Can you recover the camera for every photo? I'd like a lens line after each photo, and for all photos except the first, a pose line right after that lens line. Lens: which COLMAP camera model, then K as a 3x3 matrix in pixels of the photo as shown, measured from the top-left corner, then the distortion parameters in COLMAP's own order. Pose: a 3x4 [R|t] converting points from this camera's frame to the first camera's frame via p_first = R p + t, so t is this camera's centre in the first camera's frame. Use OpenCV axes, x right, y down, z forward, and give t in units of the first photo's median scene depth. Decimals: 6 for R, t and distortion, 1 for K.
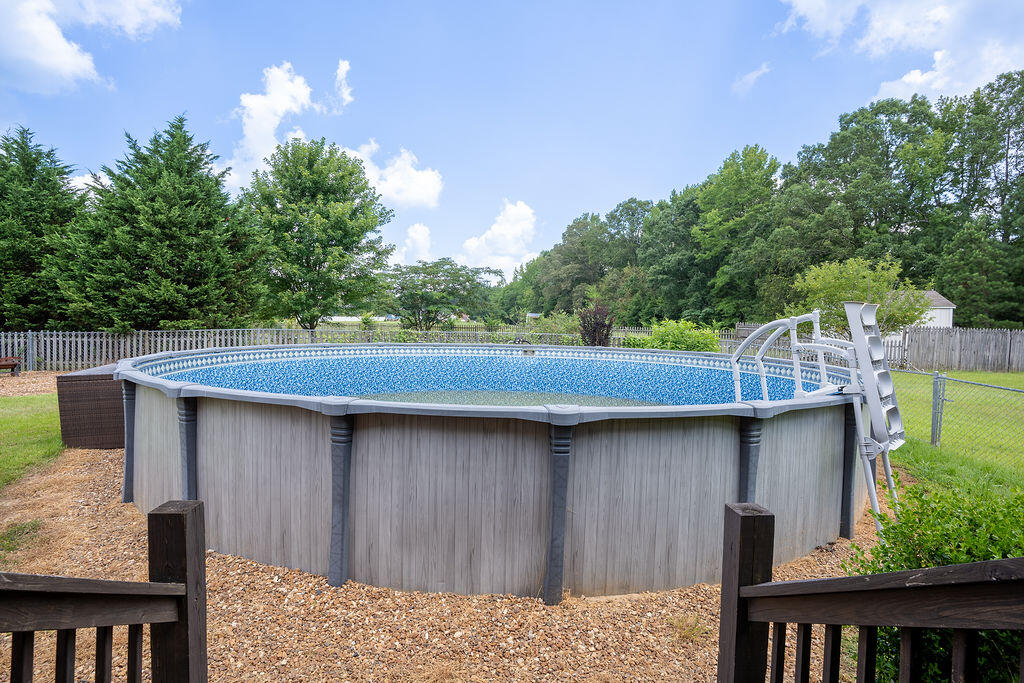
lens RADIAL K [[504.0, 0, 515.5], [0, 504.0, 332.9], [0, 0, 1]] dist [-0.047950, 0.012733]
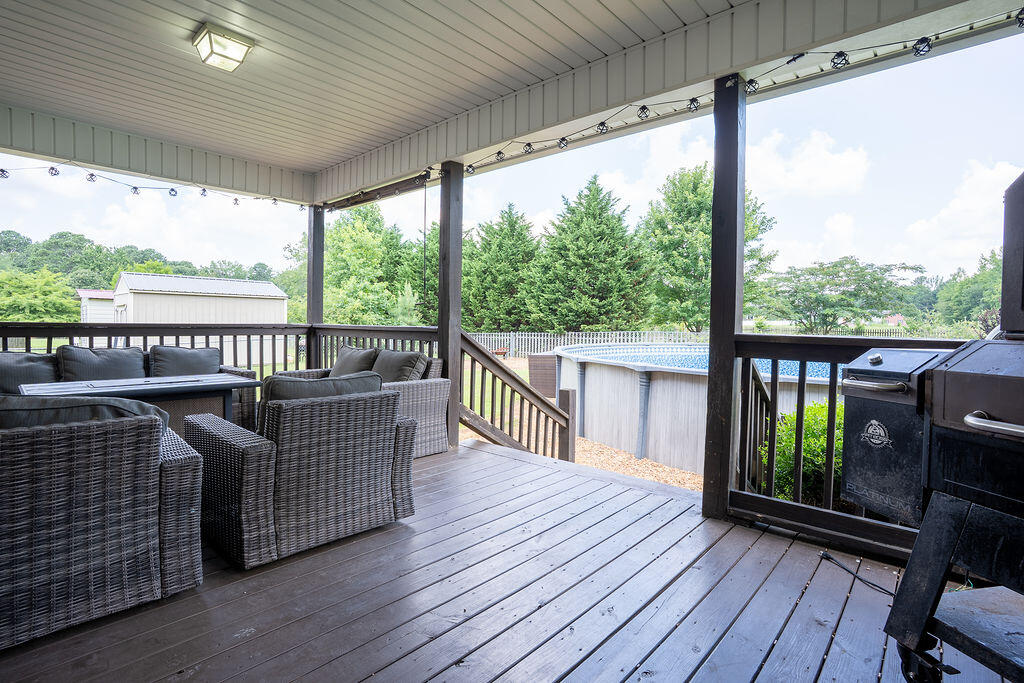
lens RADIAL K [[504.0, 0, 509.4], [0, 504.0, 338.7], [0, 0, 1]] dist [-0.047950, 0.012733]
pose [[0.712569, 0.015333, -0.701434, 0.135289], [-0.014472, 0.999870, 0.007155, 0.006282], [0.701453, 0.005053, 0.712698, -0.159773]]
